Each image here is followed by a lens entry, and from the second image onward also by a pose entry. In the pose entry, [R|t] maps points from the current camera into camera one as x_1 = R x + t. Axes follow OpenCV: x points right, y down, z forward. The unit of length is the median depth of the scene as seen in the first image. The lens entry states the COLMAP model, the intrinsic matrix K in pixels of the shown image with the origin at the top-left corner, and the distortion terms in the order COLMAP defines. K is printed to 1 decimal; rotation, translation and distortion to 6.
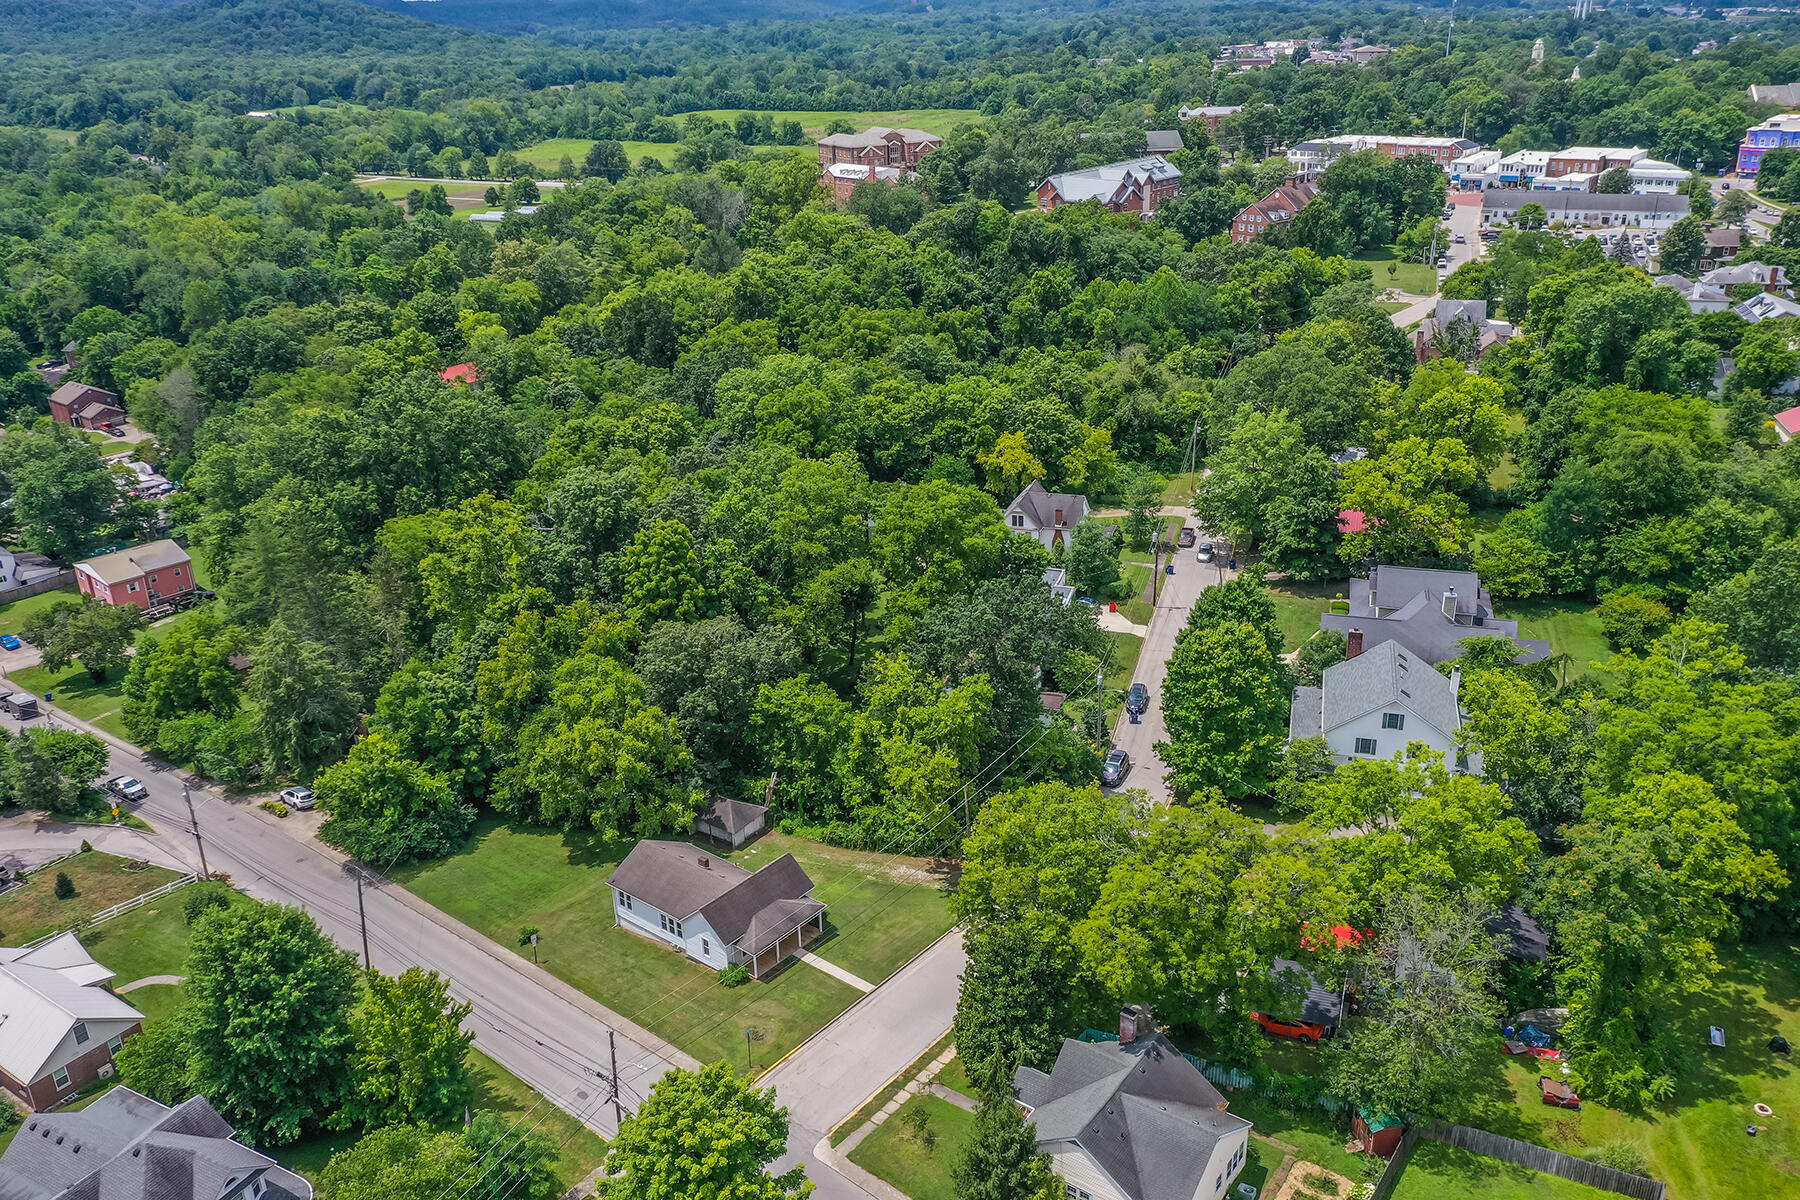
lens RADIAL K [[1434.2, 0, 900.0], [0, 1434.2, 600.0], [0, 0, 1]] dist [0.007119, 0.014116]
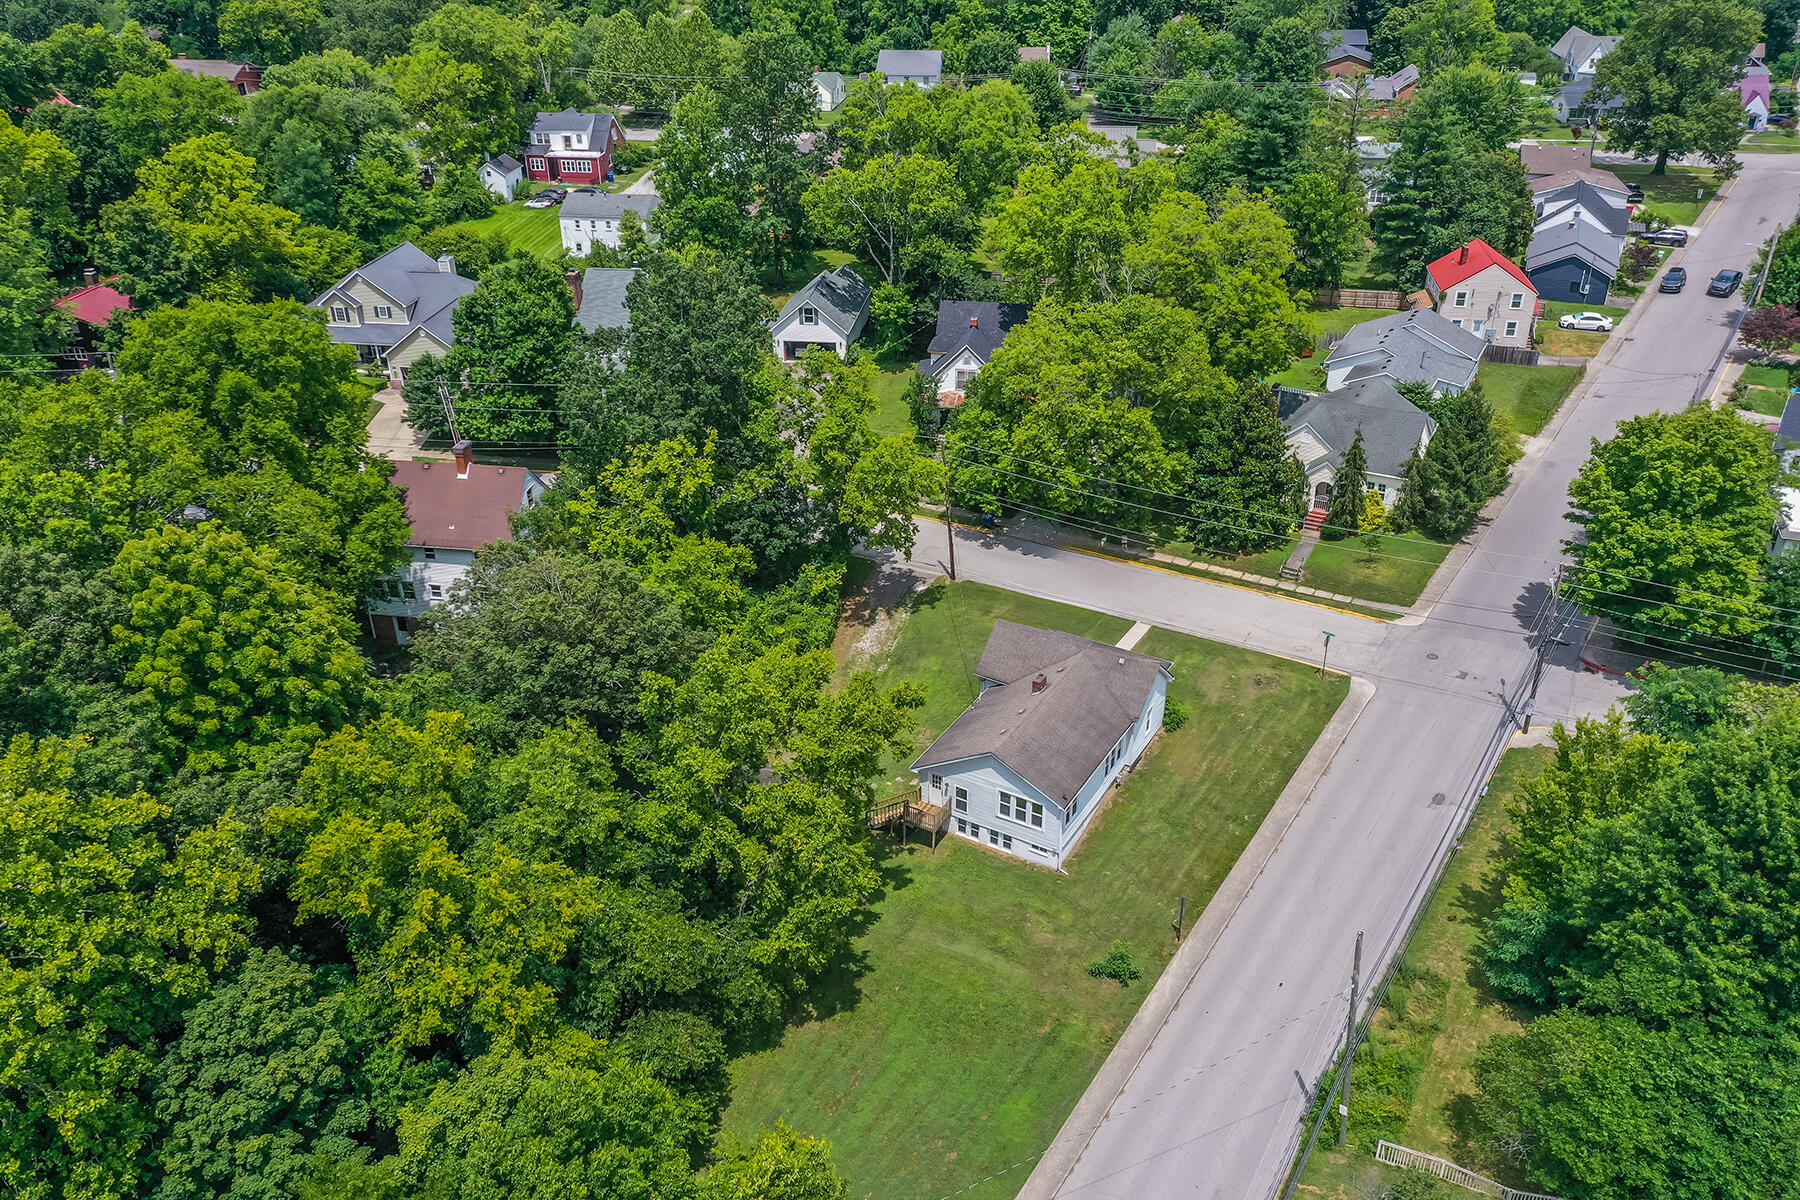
lens RADIAL K [[1434.2, 0, 900.0], [0, 1434.2, 600.0], [0, 0, 1]] dist [0.007119, 0.014116]
pose [[-0.142701, -0.442009, 0.885587, -0.602391], [0.404375, 0.790626, 0.459772, -0.150247], [-0.903392, 0.423719, 0.065914, 0.871149]]
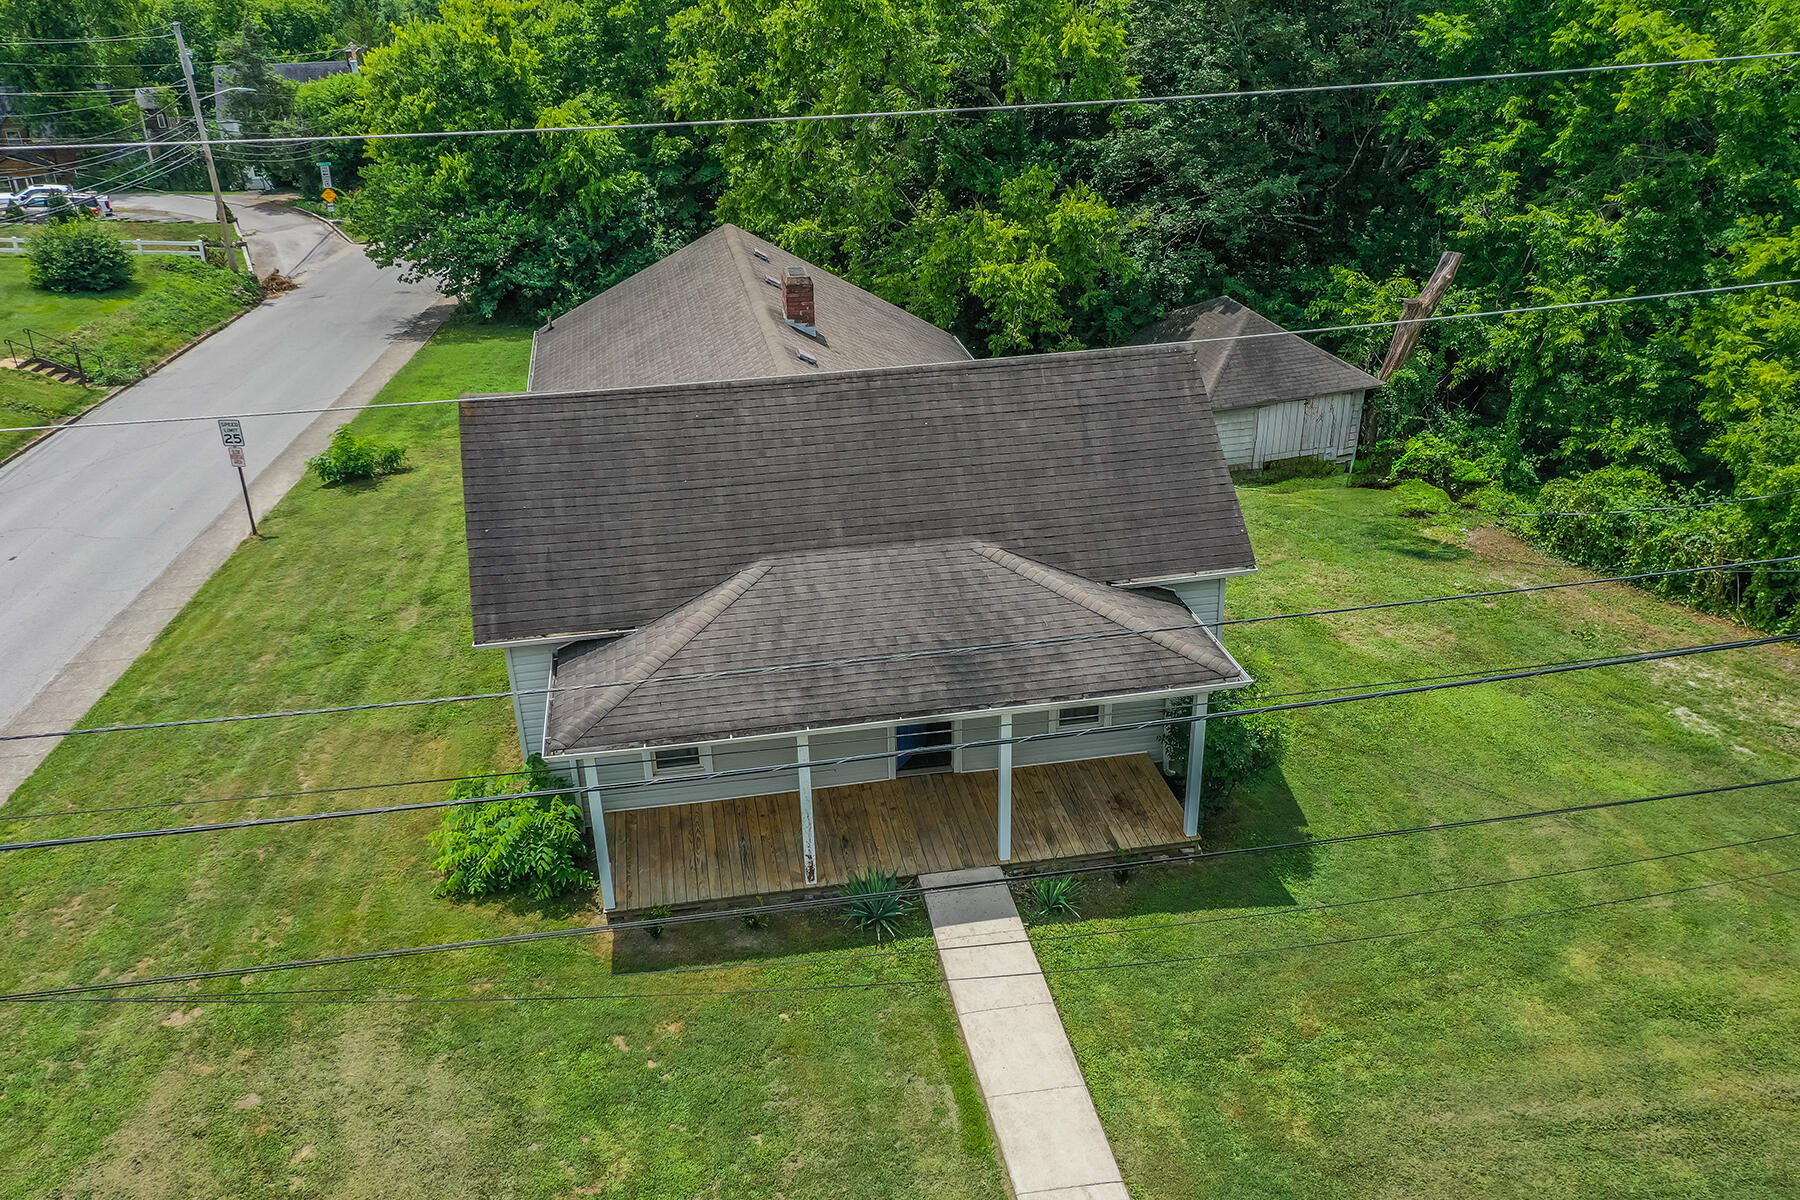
lens RADIAL K [[1434.2, 0, 900.0], [0, 1434.2, 600.0], [0, 0, 1]] dist [0.007119, 0.014116]
pose [[0.760653, 0.291507, -0.580026, 0.005209], [-0.241533, 0.956445, 0.163936, 0.162568], [0.602551, 0.015397, 0.797932, 0.739145]]
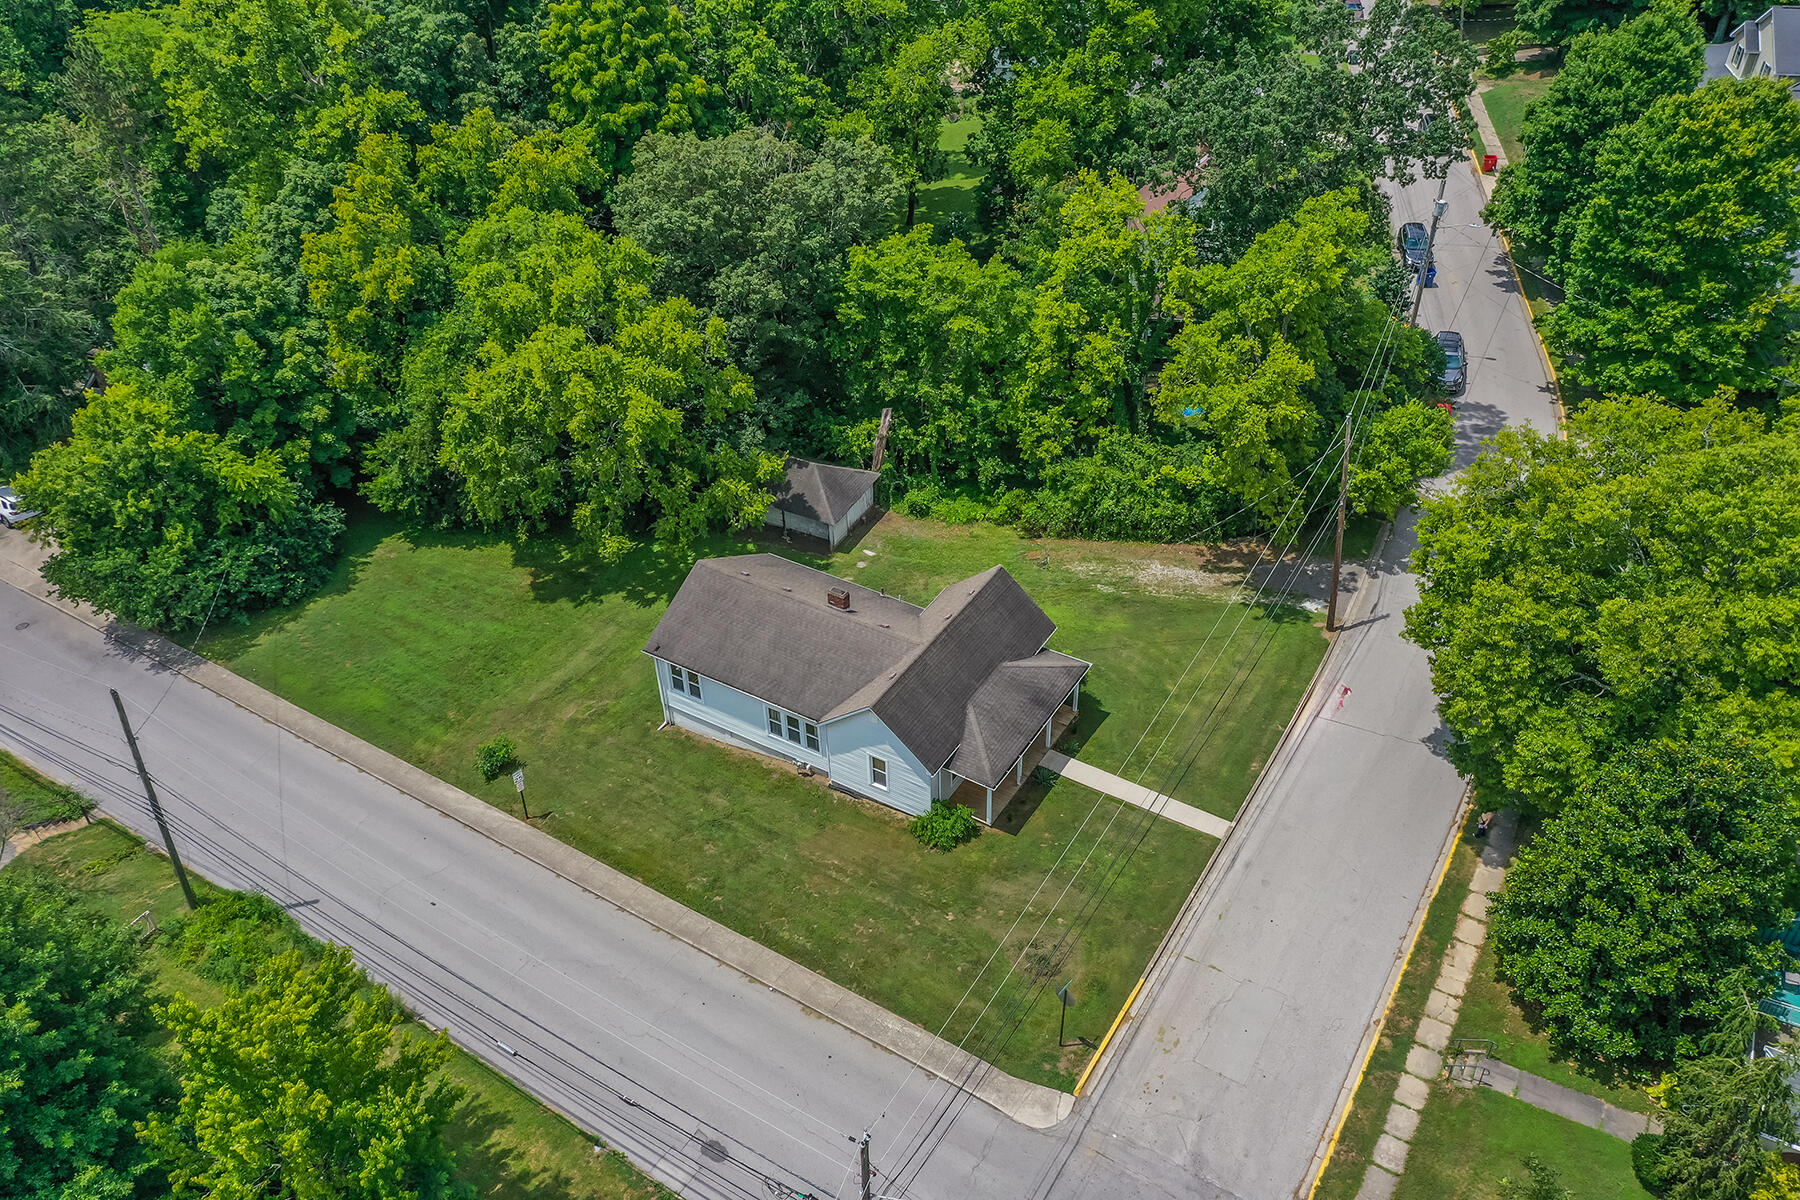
lens RADIAL K [[1434.2, 0, 900.0], [0, 1434.2, 600.0], [0, 0, 1]] dist [0.007119, 0.014116]
pose [[0.991570, -0.079742, 0.102131, -0.146105], [0.049616, 0.961795, 0.269238, 0.042336], [-0.119698, -0.261901, 0.957643, 0.450389]]
